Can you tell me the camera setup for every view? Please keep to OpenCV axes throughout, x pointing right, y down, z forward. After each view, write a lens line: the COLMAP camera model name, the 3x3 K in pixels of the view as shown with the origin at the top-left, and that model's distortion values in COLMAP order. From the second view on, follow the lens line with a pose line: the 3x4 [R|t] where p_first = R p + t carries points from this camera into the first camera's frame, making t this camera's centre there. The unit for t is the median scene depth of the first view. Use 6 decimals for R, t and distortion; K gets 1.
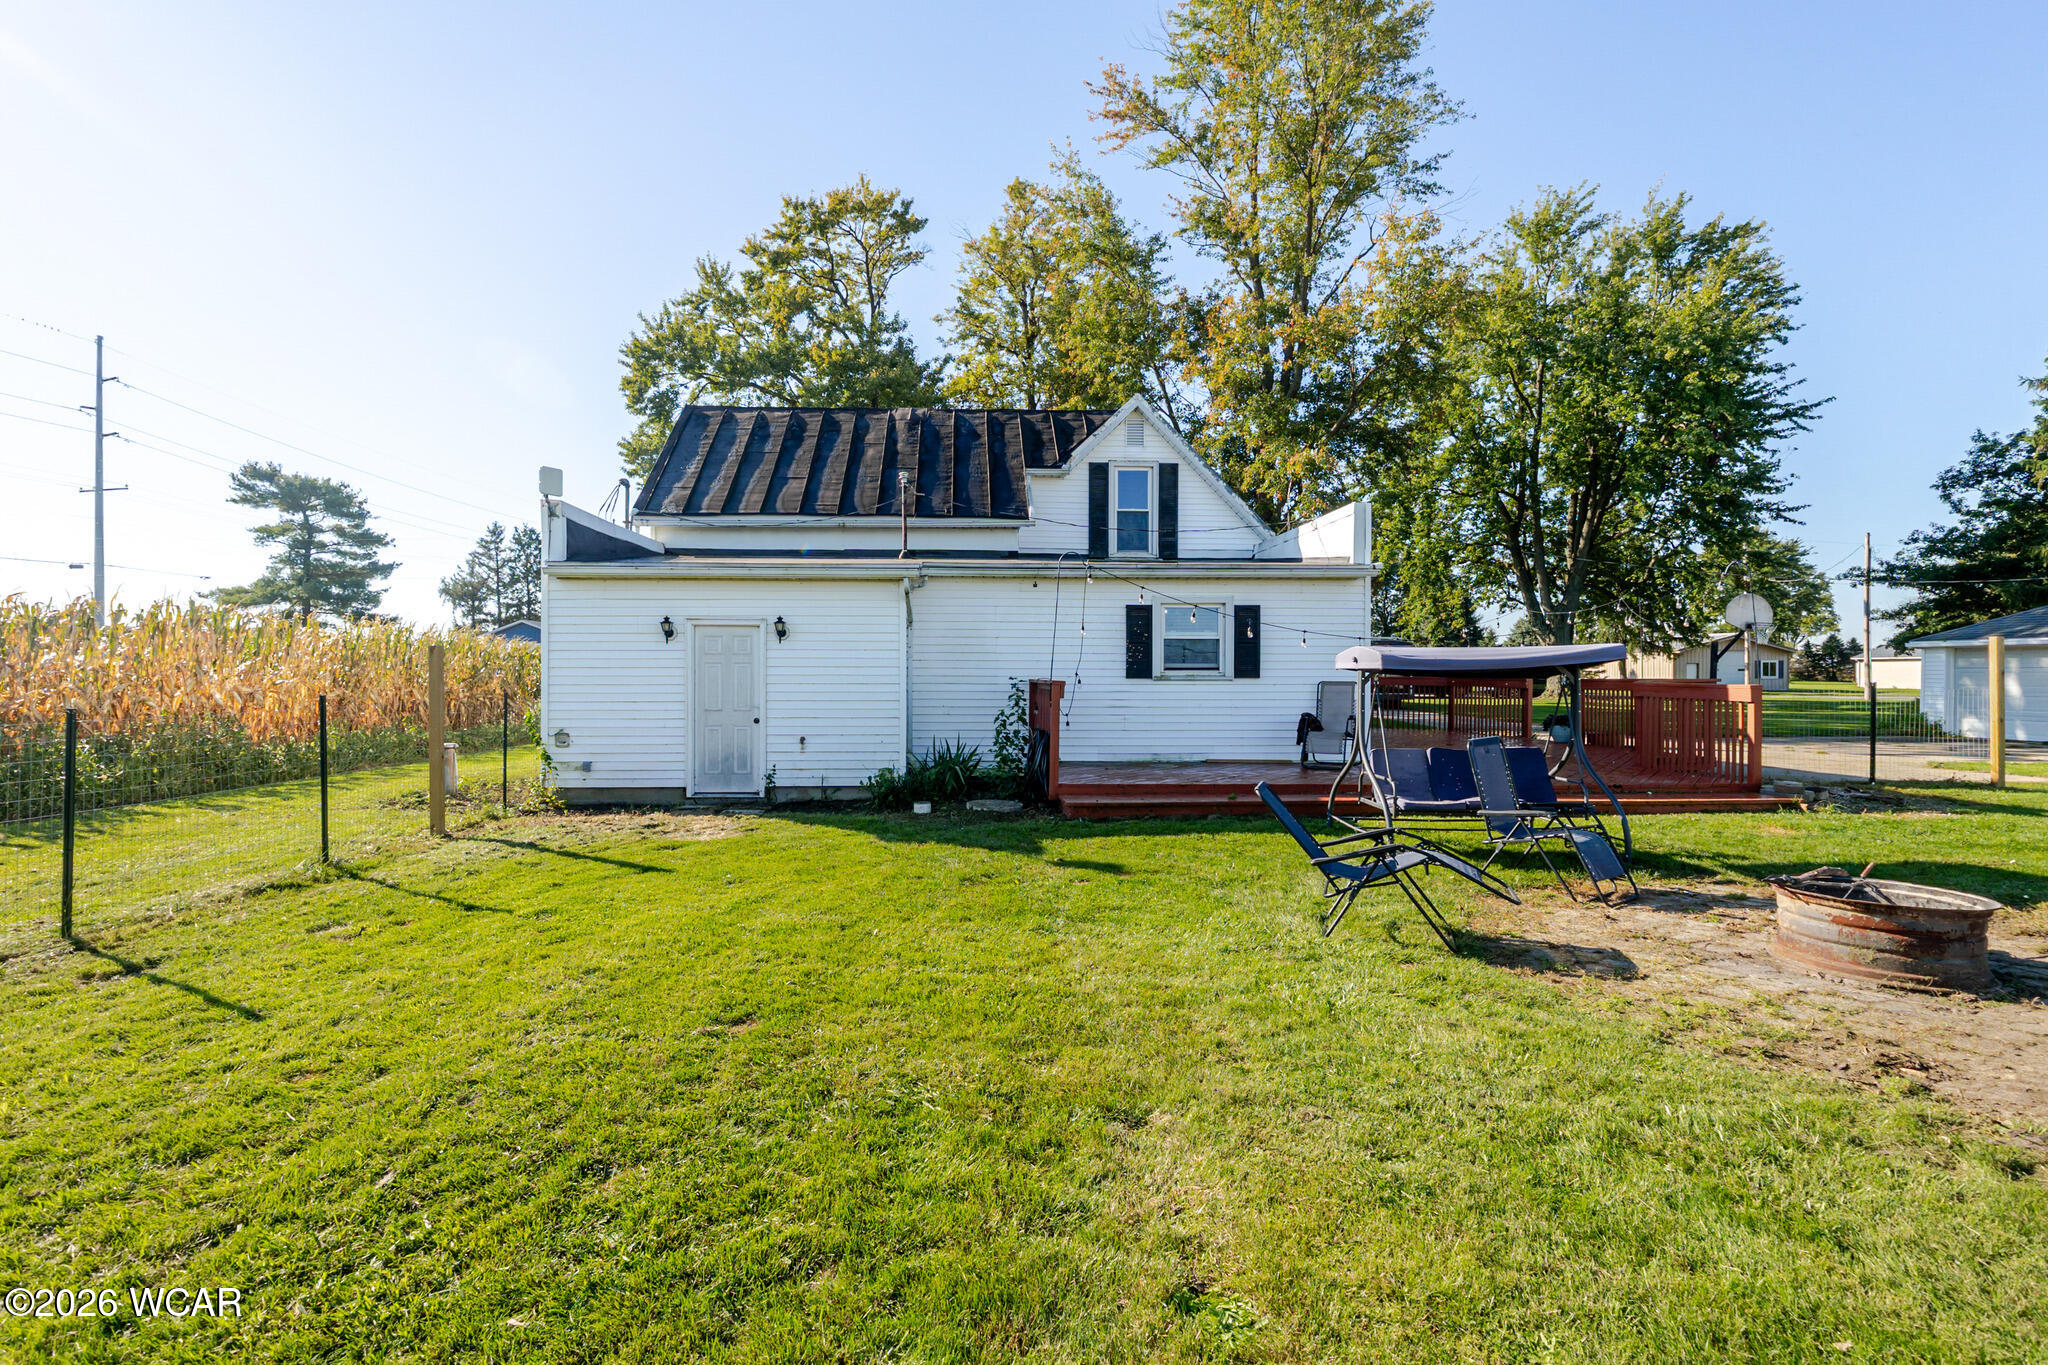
lens RADIAL K [[931.9, 0, 1012.4], [0, 931.9, 669.8], [0, 0, 1]] dist [0.001423, 0.000714]
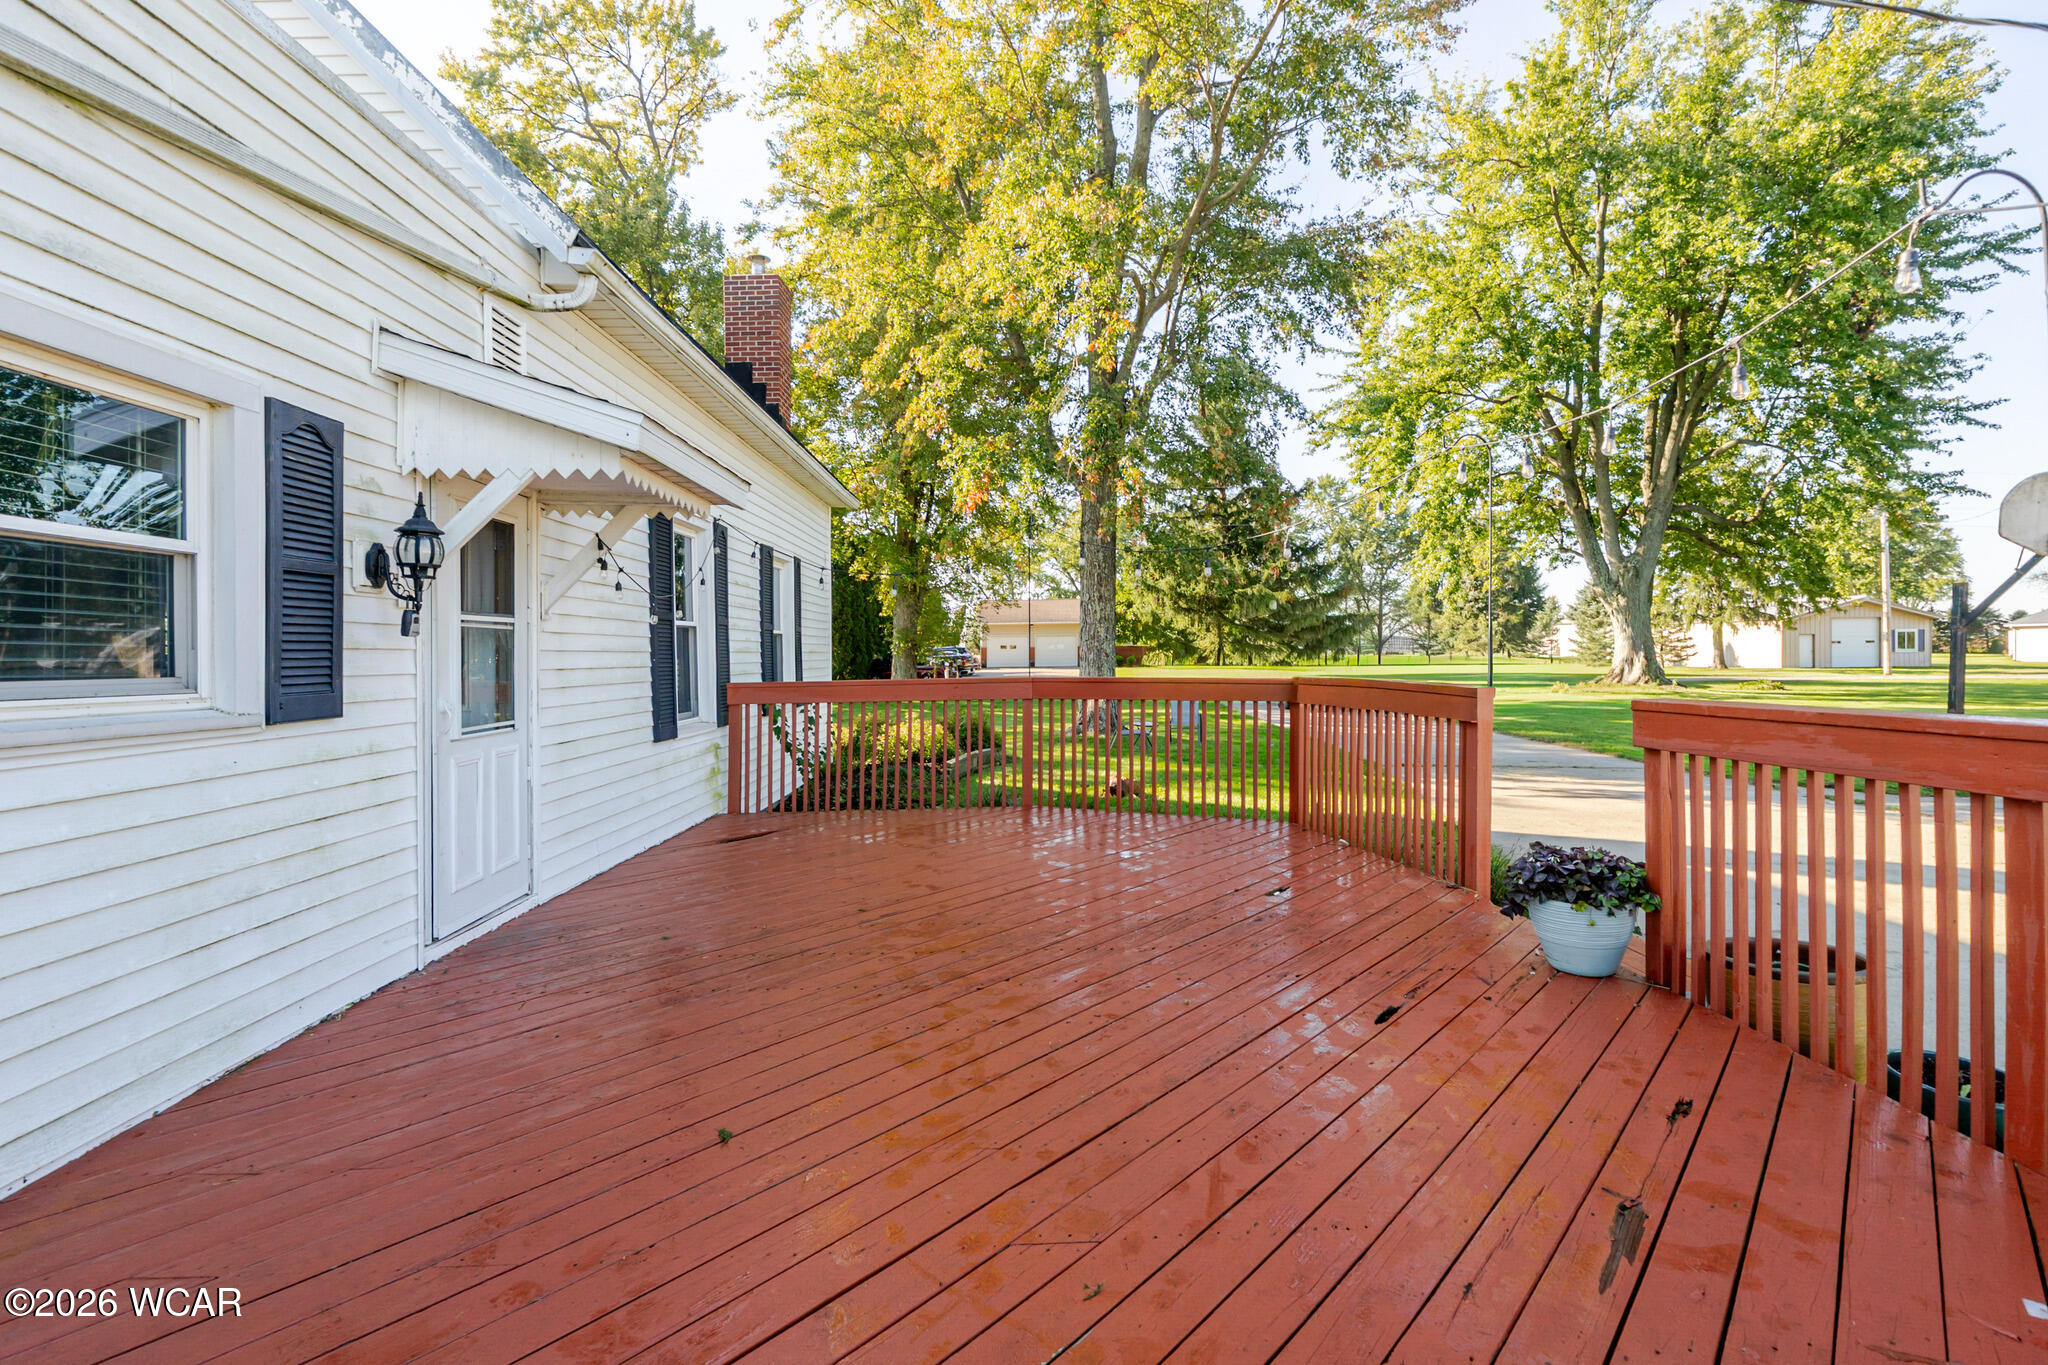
lens RADIAL K [[931.9, 0, 1032.3], [0, 931.9, 664.5], [0, 0, 1]] dist [0.001423, 0.000714]
pose [[0.998787, -0.015953, -0.046589, 0.170825], [0.016460, 0.999809, 0.010510, -0.000512], [0.046413, -0.011264, 0.998859, 0.283047]]
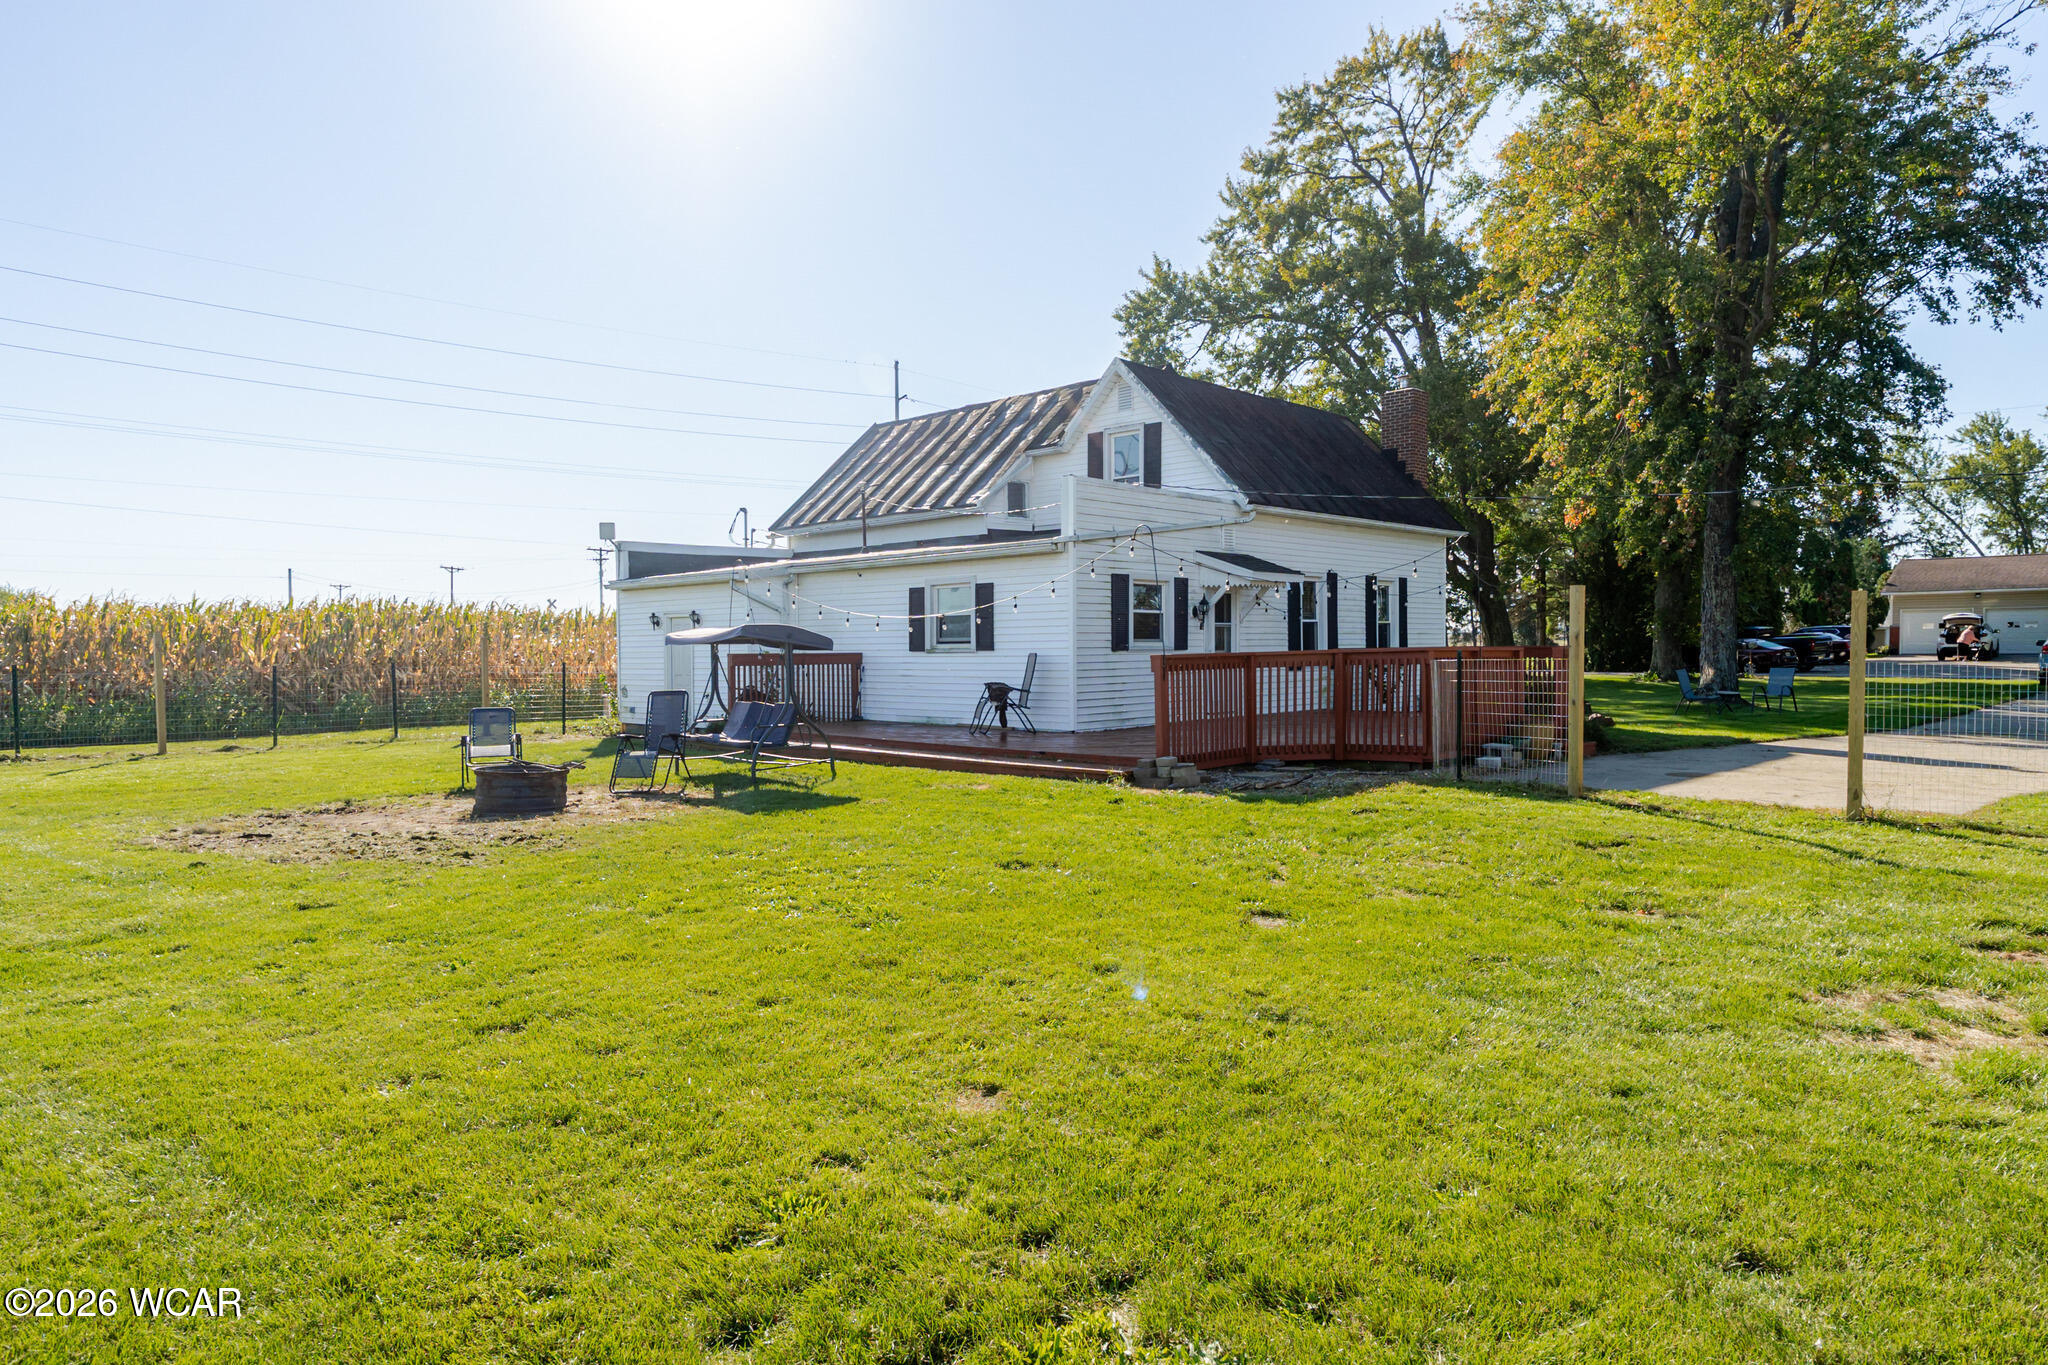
lens RADIAL K [[1242.9, 0, 1020.8], [0, 1242.9, 676.8], [0, 0, 1]] dist [-0.002025, -0.000012]
pose [[0.693513, 0.009589, -0.720381, 0.388183], [0.016526, 0.999437, 0.029213, -0.000576], [0.720255, -0.032165, 0.692964, 0.007043]]
